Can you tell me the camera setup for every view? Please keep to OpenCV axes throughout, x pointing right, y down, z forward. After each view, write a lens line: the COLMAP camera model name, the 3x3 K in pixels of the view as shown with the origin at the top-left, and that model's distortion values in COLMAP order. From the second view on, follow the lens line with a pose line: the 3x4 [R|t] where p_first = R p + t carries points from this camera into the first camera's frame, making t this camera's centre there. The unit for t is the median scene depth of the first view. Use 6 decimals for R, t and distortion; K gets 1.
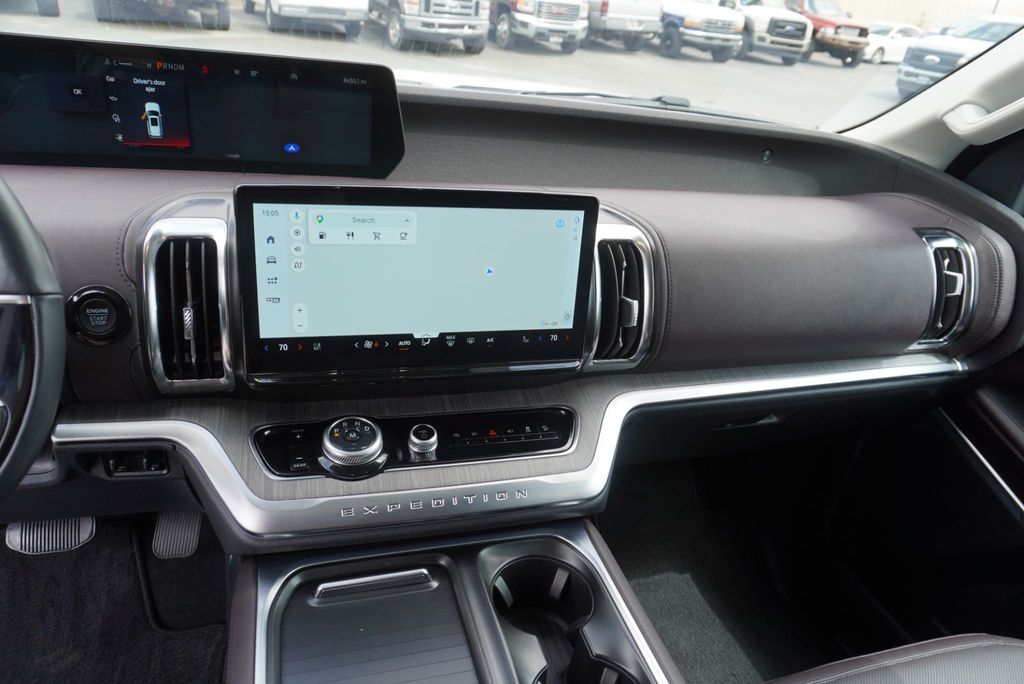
lens RADIAL K [[692.3, 0, 513.1], [0, 692.3, 343.4], [0, 0, 1]] dist [-0.012412, 0.011349]
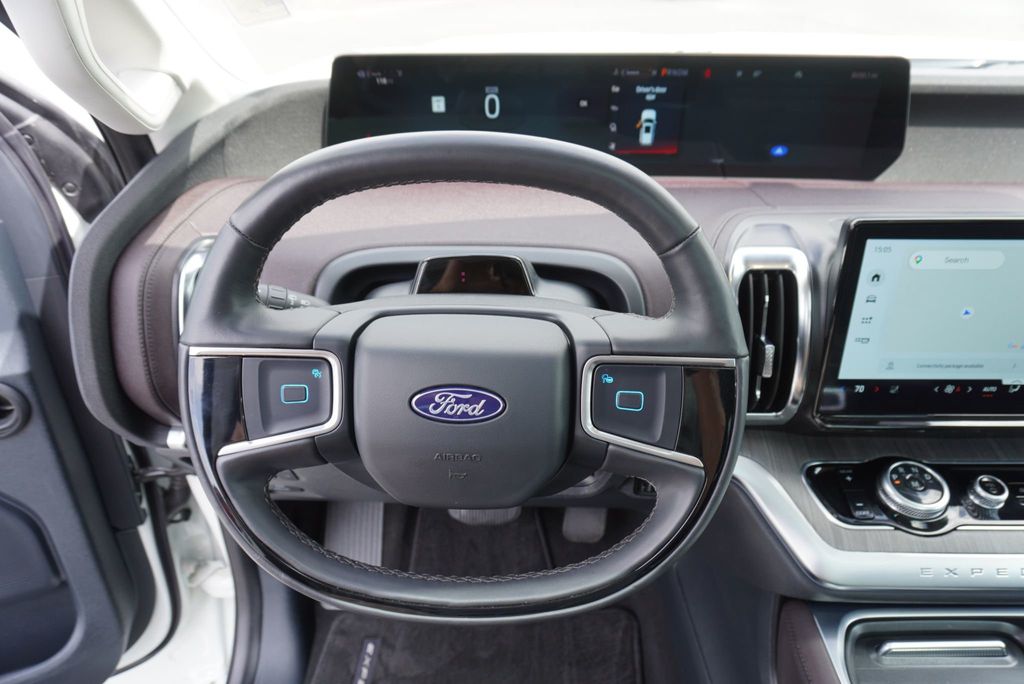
lens RADIAL K [[692.3, 0, 505.4], [0, 692.3, 342.1], [0, 0, 1]] dist [-0.012412, 0.011349]
pose [[0.954374, 0.058648, -0.292798, -0.494927], [-0.037817, 0.996367, 0.076311, -0.104790], [0.296210, -0.061757, 0.953124, -0.024170]]
